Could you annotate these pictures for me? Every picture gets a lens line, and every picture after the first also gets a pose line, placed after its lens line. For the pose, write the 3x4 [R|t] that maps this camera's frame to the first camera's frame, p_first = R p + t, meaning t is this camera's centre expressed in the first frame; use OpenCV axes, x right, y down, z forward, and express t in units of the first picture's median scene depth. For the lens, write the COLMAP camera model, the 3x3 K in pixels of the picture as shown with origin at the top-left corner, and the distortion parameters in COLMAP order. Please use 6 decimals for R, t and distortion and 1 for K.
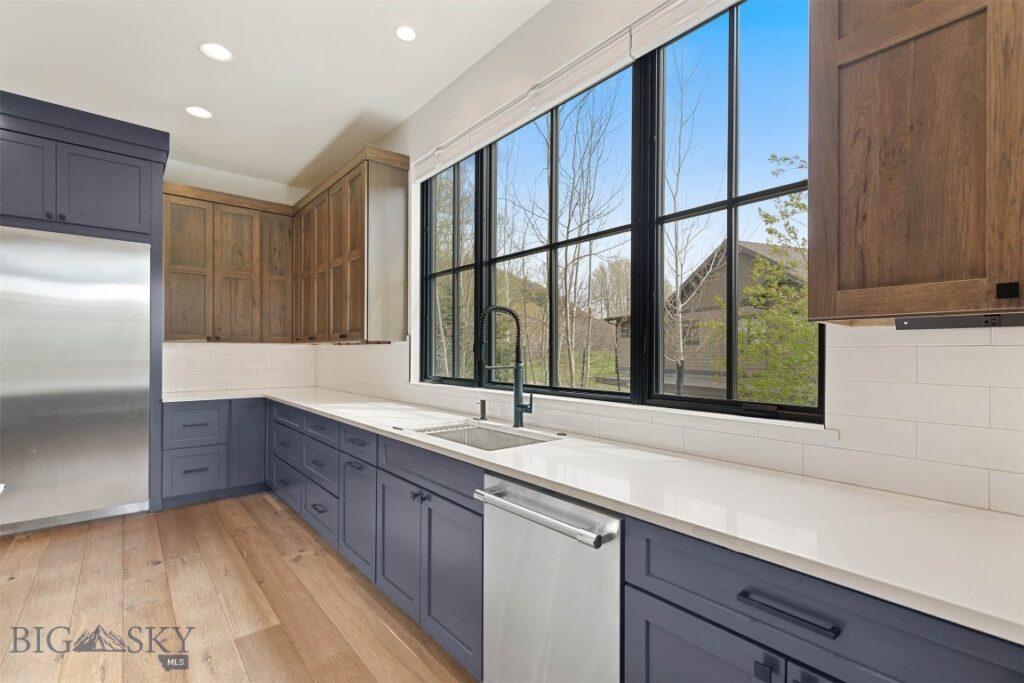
lens RADIAL K [[465.3, 0, 512.0], [0, 465.3, 341.5], [0, 0, 1]] dist [0.000826, 0.000405]
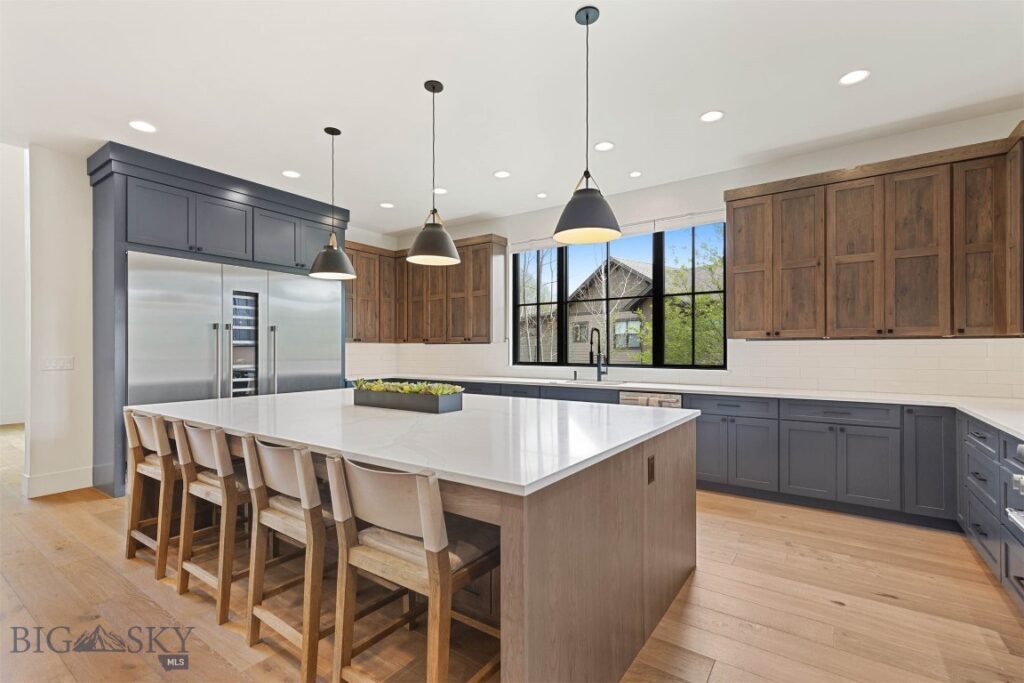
lens RADIAL K [[462.2, 0, 512.0], [0, 462.2, 341.5], [0, 0, 1]] dist [-0.000173, -0.000045]
pose [[0.965143, -0.000288, 0.261723, -0.670543], [-0.001435, 0.999979, 0.006389, -0.015544], [-0.261720, -0.006542, 0.965122, -0.714735]]
